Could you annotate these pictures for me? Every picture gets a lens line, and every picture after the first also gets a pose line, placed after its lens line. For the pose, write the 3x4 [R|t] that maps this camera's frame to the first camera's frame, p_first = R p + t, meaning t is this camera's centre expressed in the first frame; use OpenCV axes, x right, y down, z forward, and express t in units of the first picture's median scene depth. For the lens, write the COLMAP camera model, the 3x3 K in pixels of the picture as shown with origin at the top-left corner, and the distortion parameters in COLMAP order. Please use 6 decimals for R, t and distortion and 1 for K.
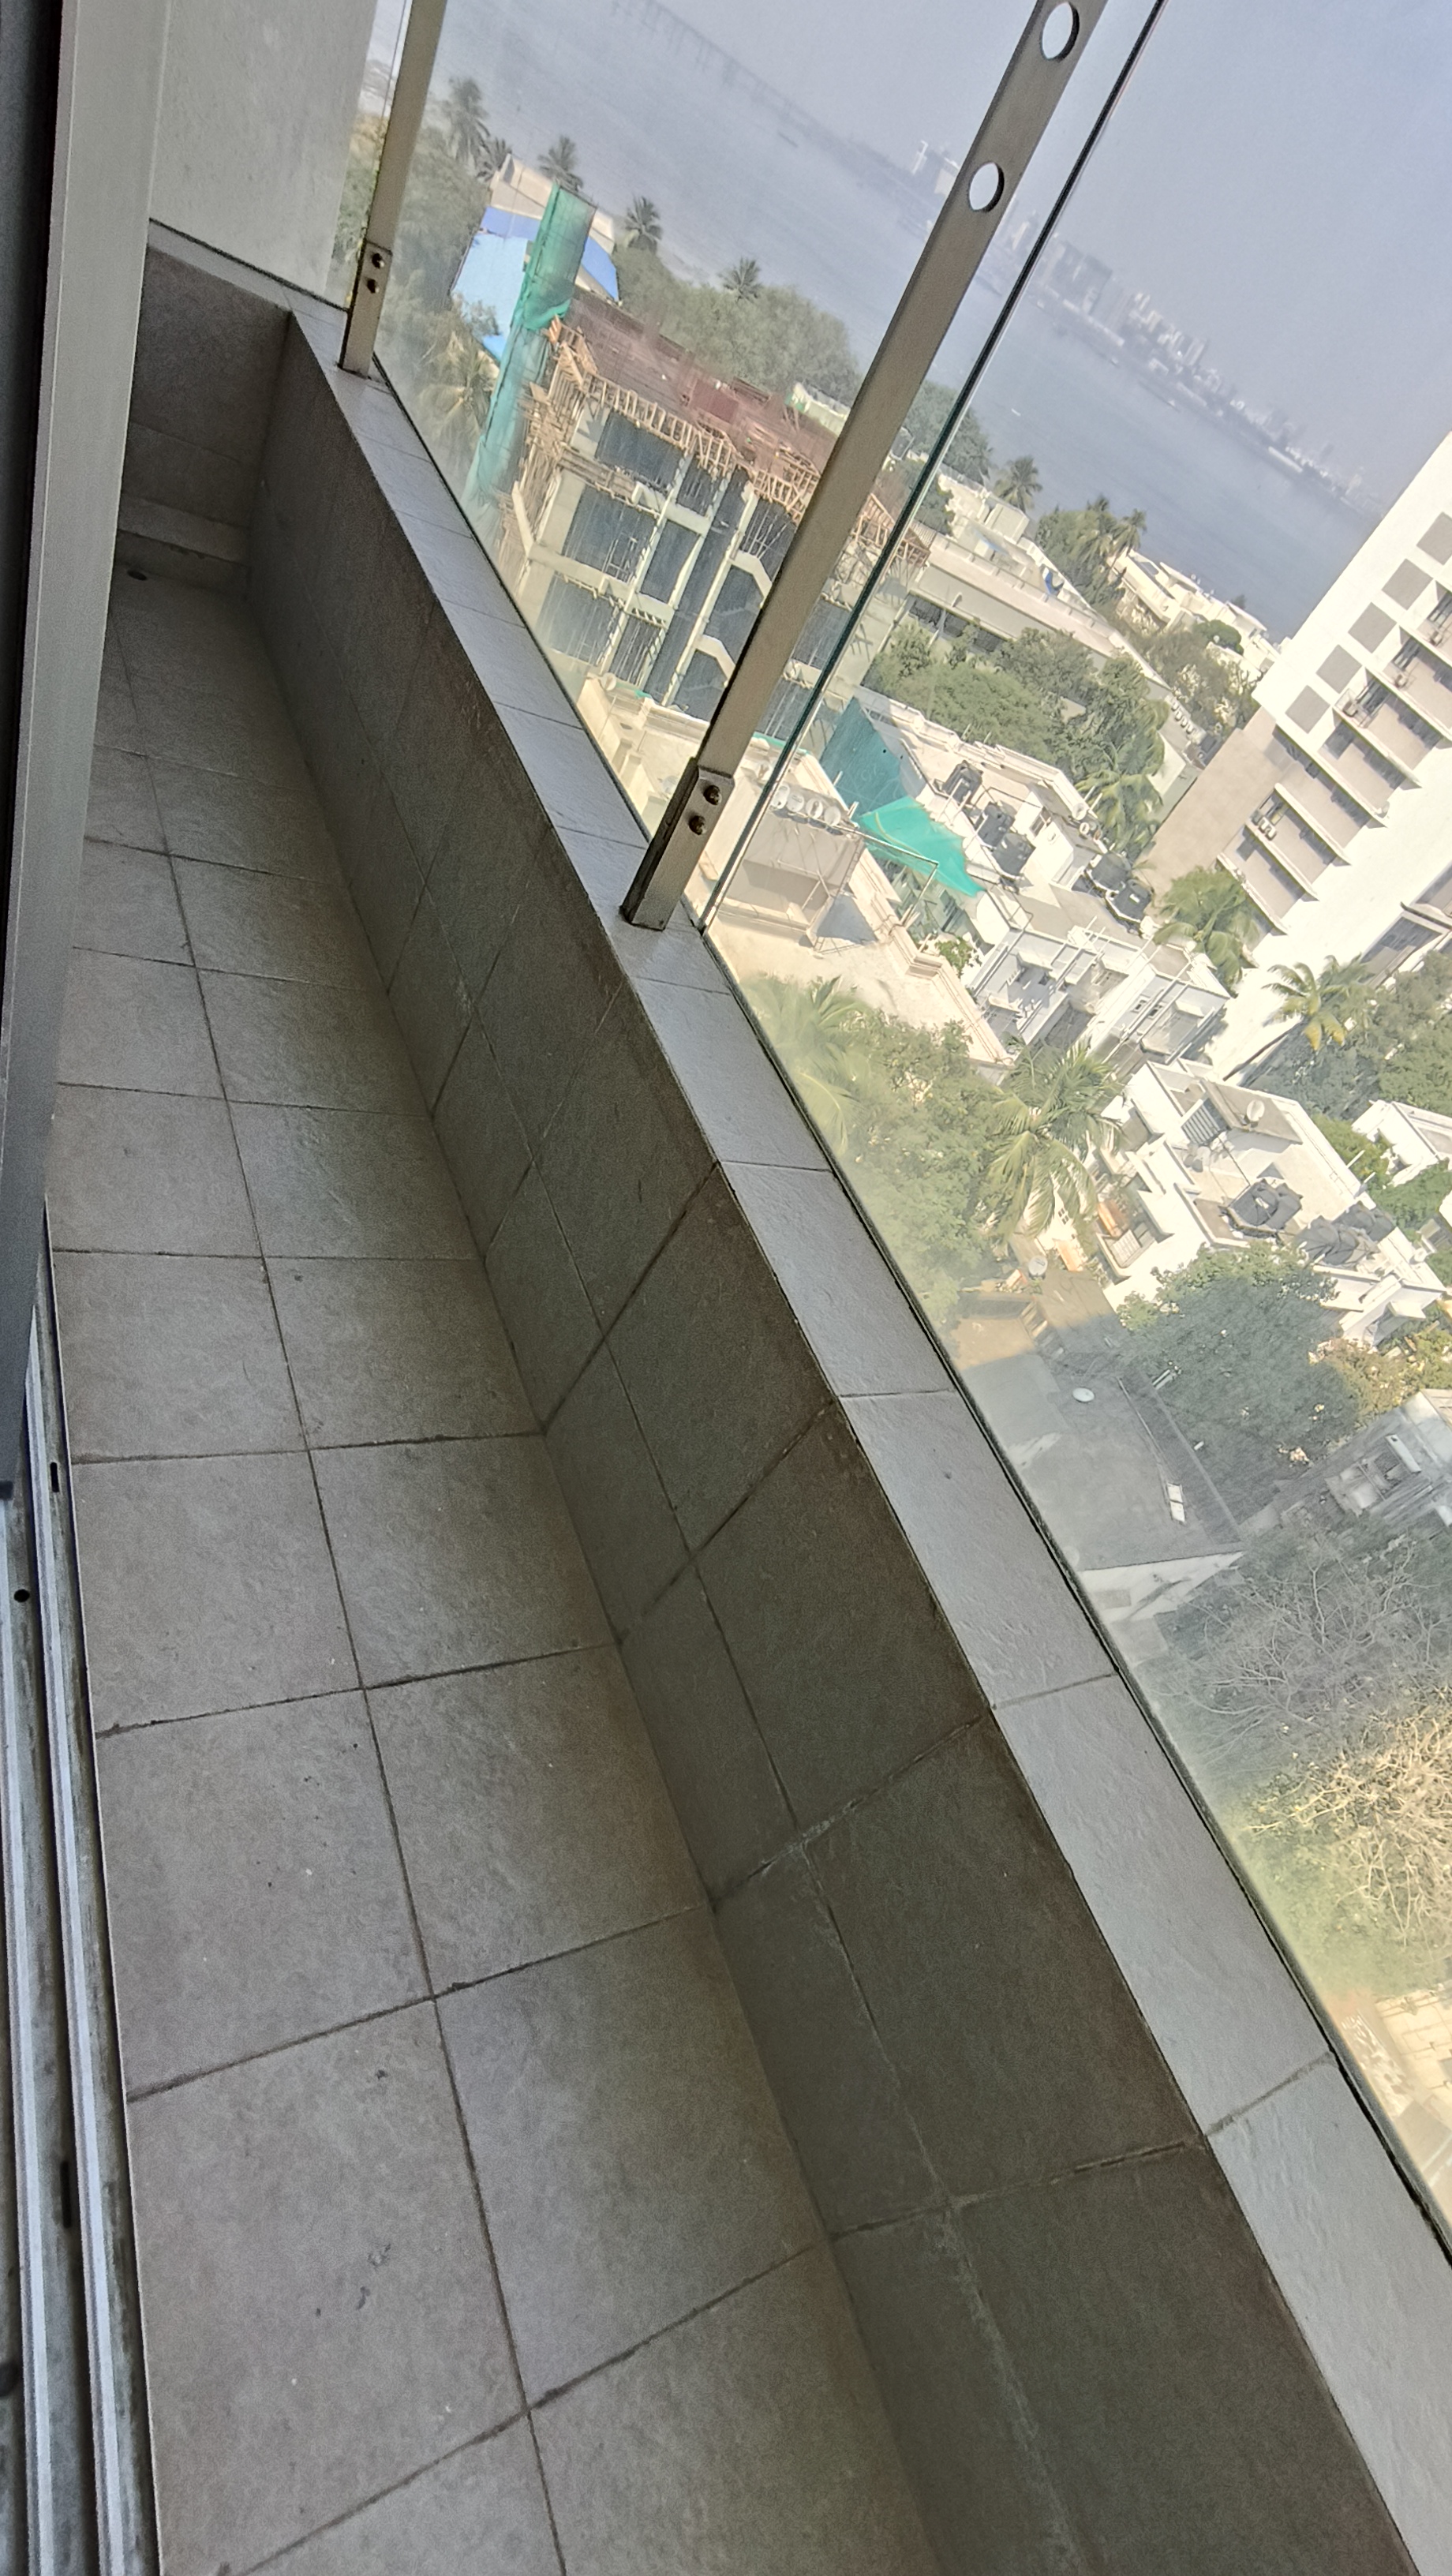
lens RADIAL K [[1208.6, 0, 724.5], [0, 1208.6, 1323.9], [0, 0, 1]] dist [-0.001195, 0.000190]
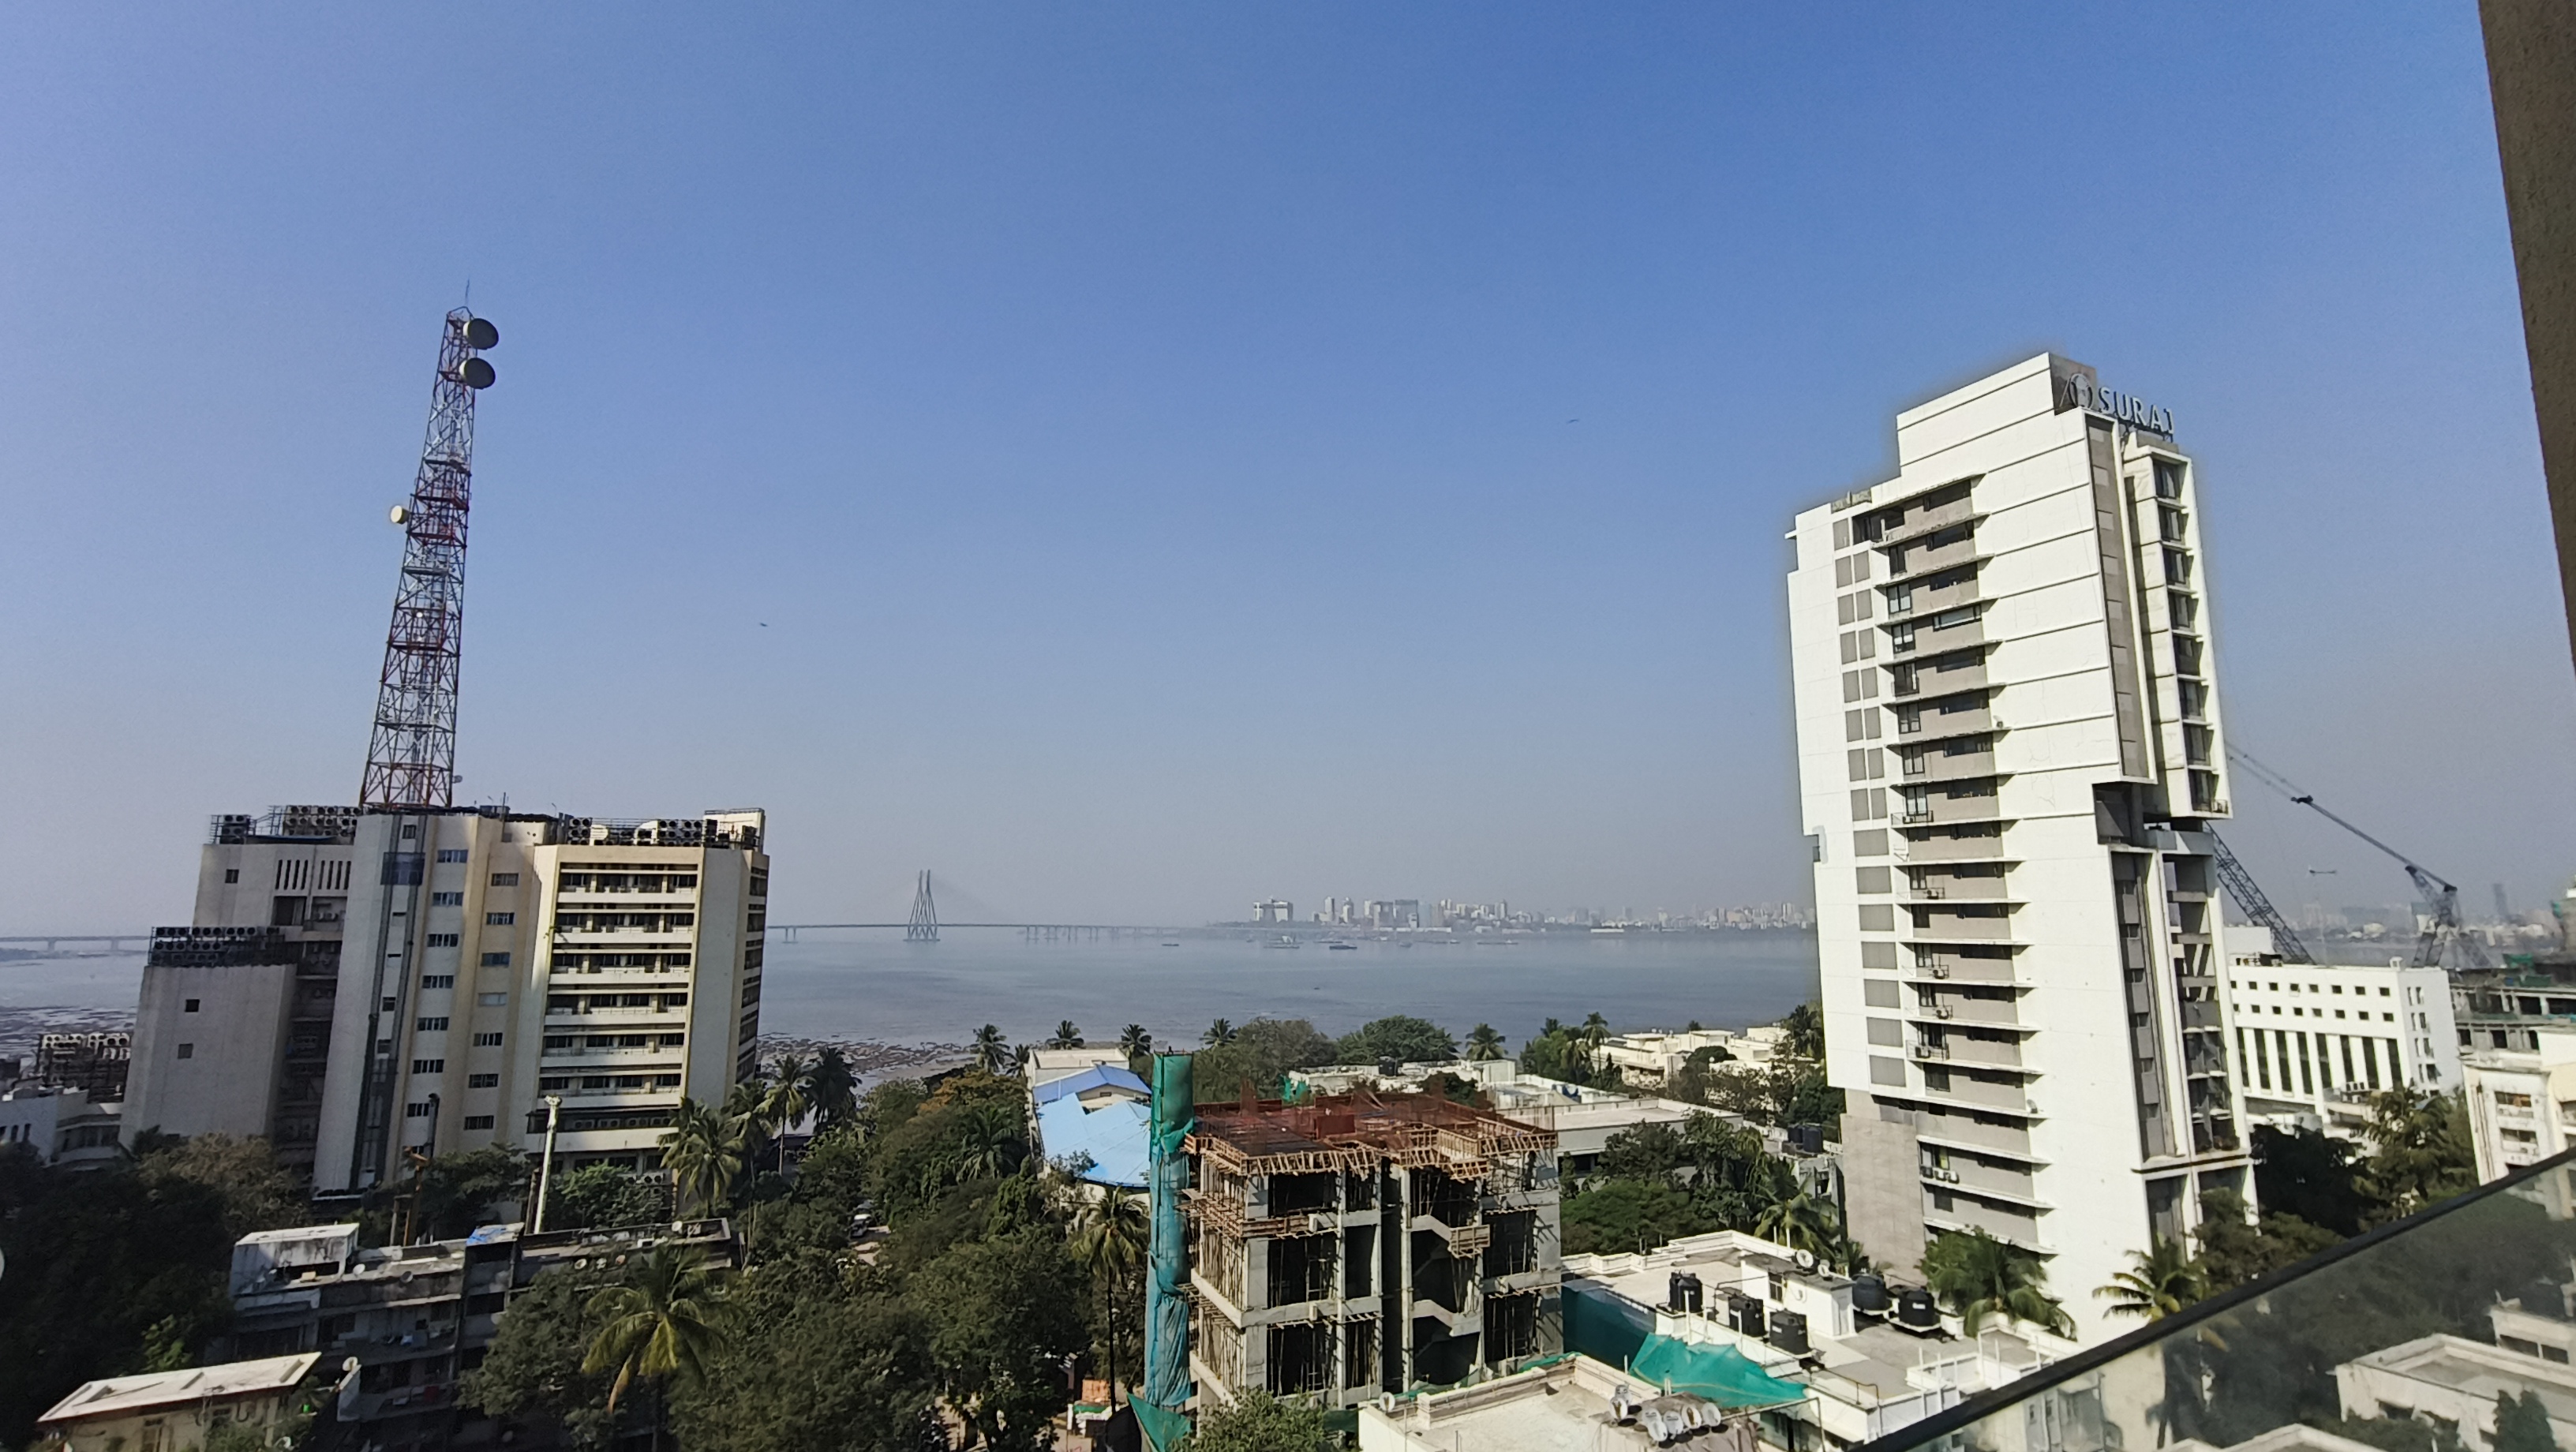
lens RADIAL K [[1197.1, 0, 1308.6], [0, 1197.1, 734.5], [0, 0, 1]] dist [0.007098, -0.000982]
pose [[0.885654, -0.410151, 0.217700, -0.097312], [0.419644, 0.506270, -0.753386, -0.076627], [0.198787, 0.758595, 0.620497, 0.000760]]
